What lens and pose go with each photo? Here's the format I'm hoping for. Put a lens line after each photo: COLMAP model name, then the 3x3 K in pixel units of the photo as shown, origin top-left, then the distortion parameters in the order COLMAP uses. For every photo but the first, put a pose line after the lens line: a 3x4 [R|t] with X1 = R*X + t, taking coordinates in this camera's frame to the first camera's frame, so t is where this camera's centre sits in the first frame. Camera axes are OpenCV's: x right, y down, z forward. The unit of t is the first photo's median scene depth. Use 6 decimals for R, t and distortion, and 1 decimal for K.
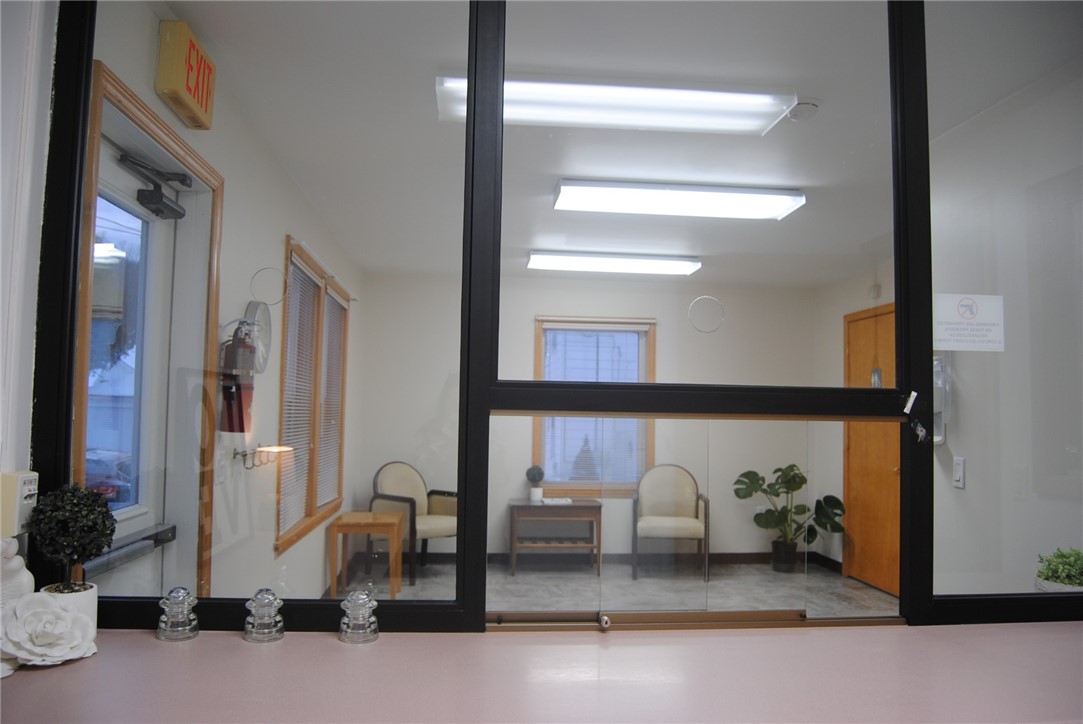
lens RADIAL K [[854.6, 0, 546.0], [0, 854.6, 361.2], [0, 0, 1]] dist [-0.092105, 0.034034]
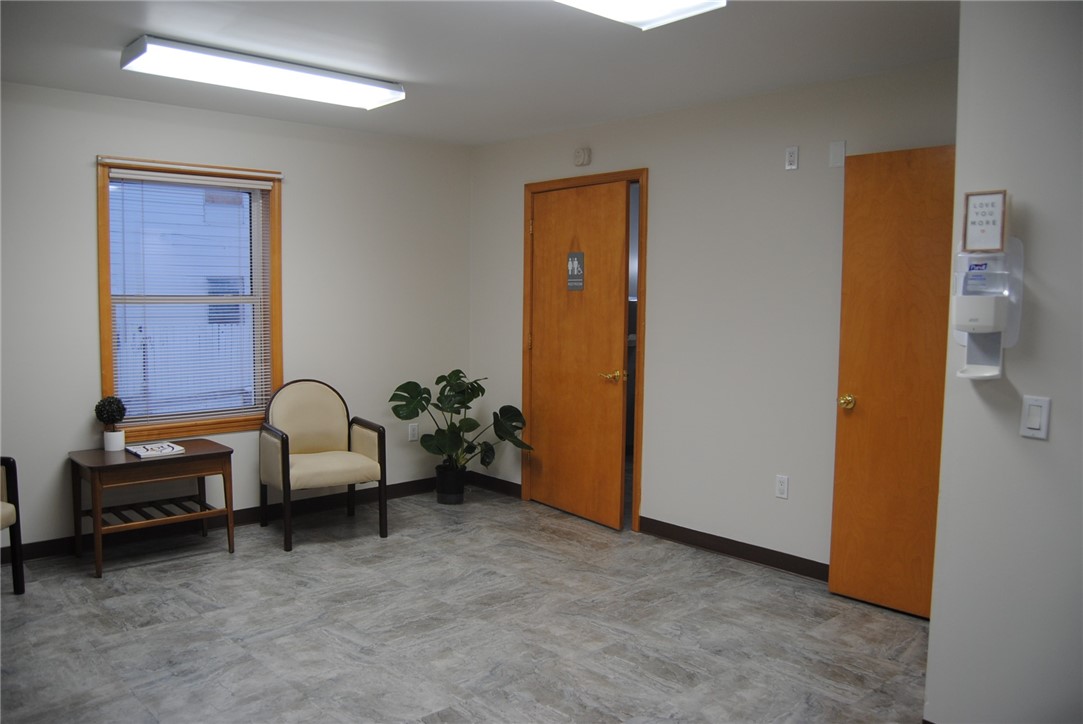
lens RADIAL K [[854.6, 0, 544.1], [0, 854.6, 368.3], [0, 0, 1]] dist [-0.092105, 0.034034]
pose [[0.797734, -0.064173, 0.599585, -0.129323], [-0.031461, 0.988538, 0.147660, -0.000868], [-0.602188, -0.136657, 0.786572, 0.328620]]
